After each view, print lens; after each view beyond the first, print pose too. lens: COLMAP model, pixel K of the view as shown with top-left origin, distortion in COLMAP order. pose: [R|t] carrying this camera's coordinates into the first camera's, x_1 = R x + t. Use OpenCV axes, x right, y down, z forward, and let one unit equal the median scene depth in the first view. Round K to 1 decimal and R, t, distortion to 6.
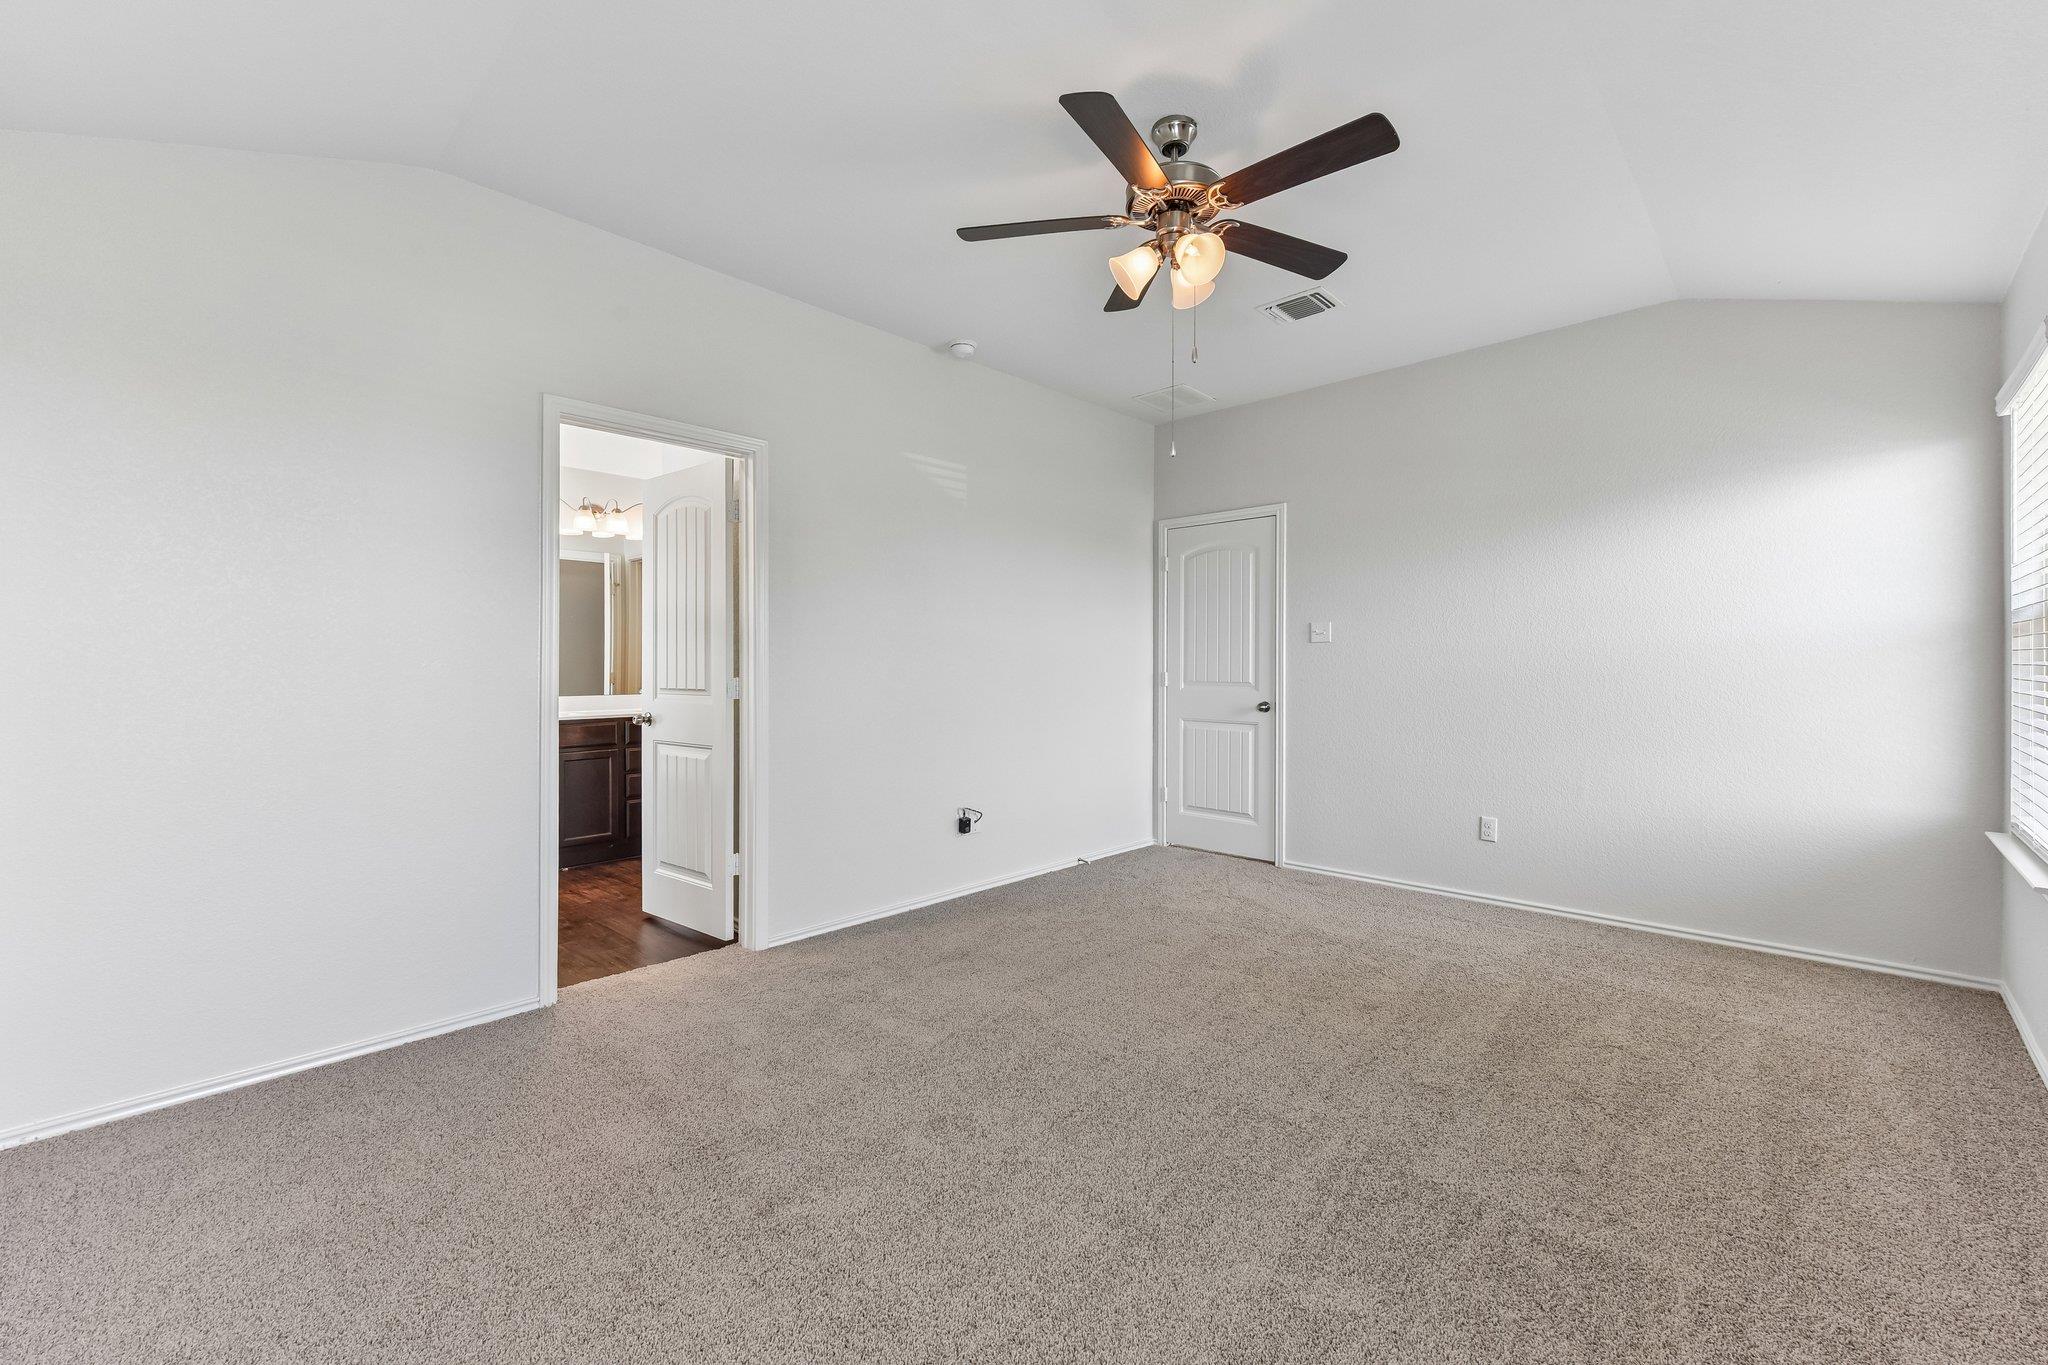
lens RADIAL K [[841.4, 0, 1034.6], [0, 841.4, 665.4], [0, 0, 1]] dist [0.002295, -0.001105]
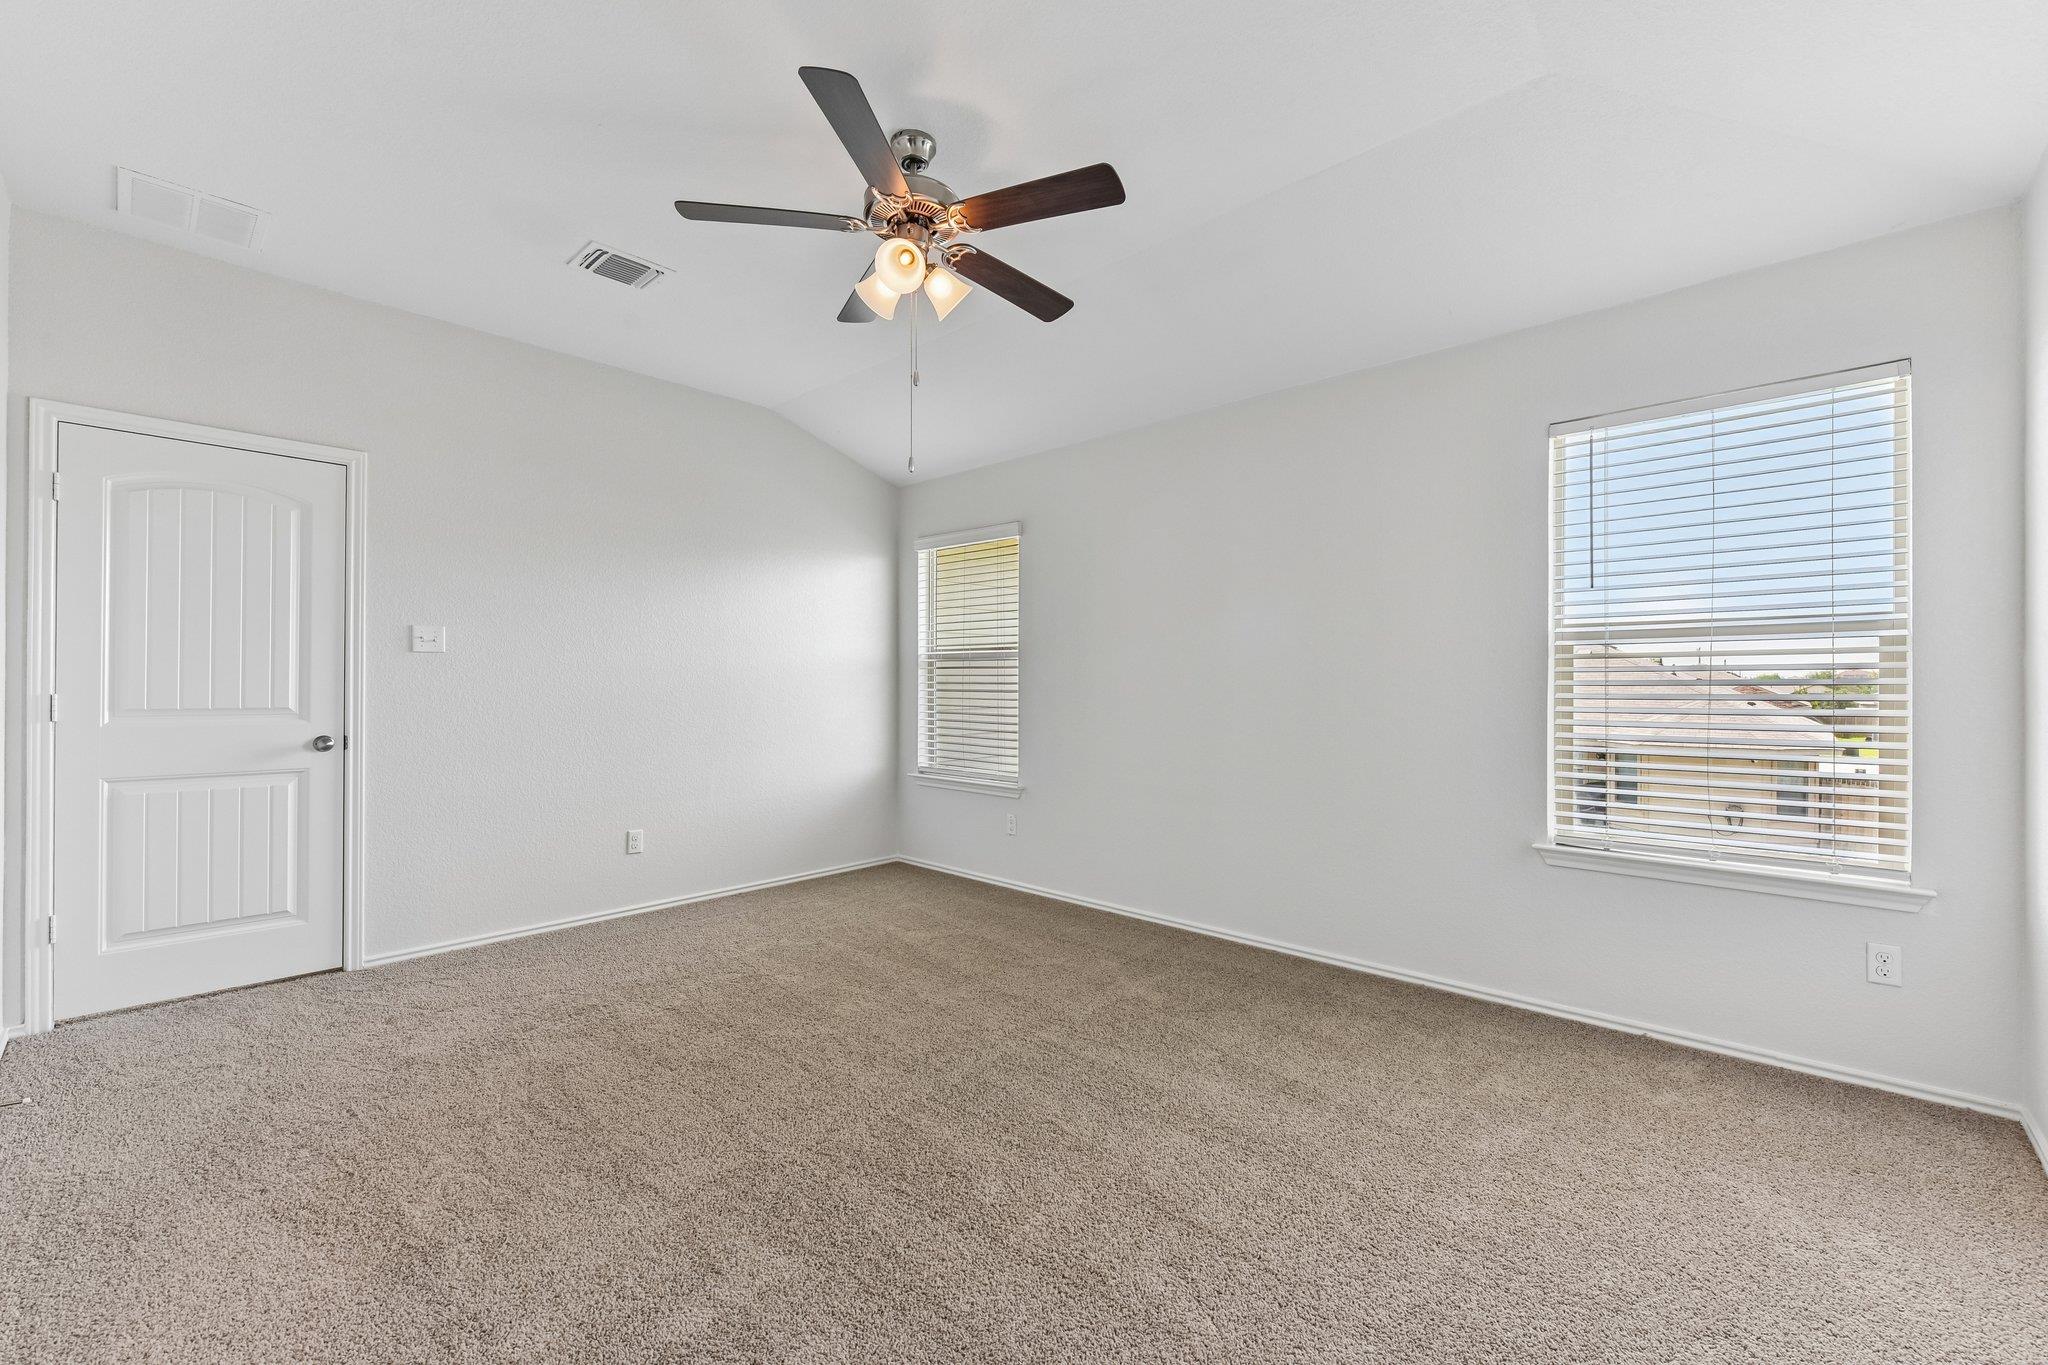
lens RADIAL K [[837.7, 0, 1039.6], [0, 837.7, 670.9], [0, 0, 1]] dist [-0.007811, -0.000263]
pose [[-0.040066, 0.020009, 0.998997, -0.425392], [0.001070, 0.999800, -0.019982, 0.005230], [-0.999196, 0.000268, -0.040079, 0.459958]]
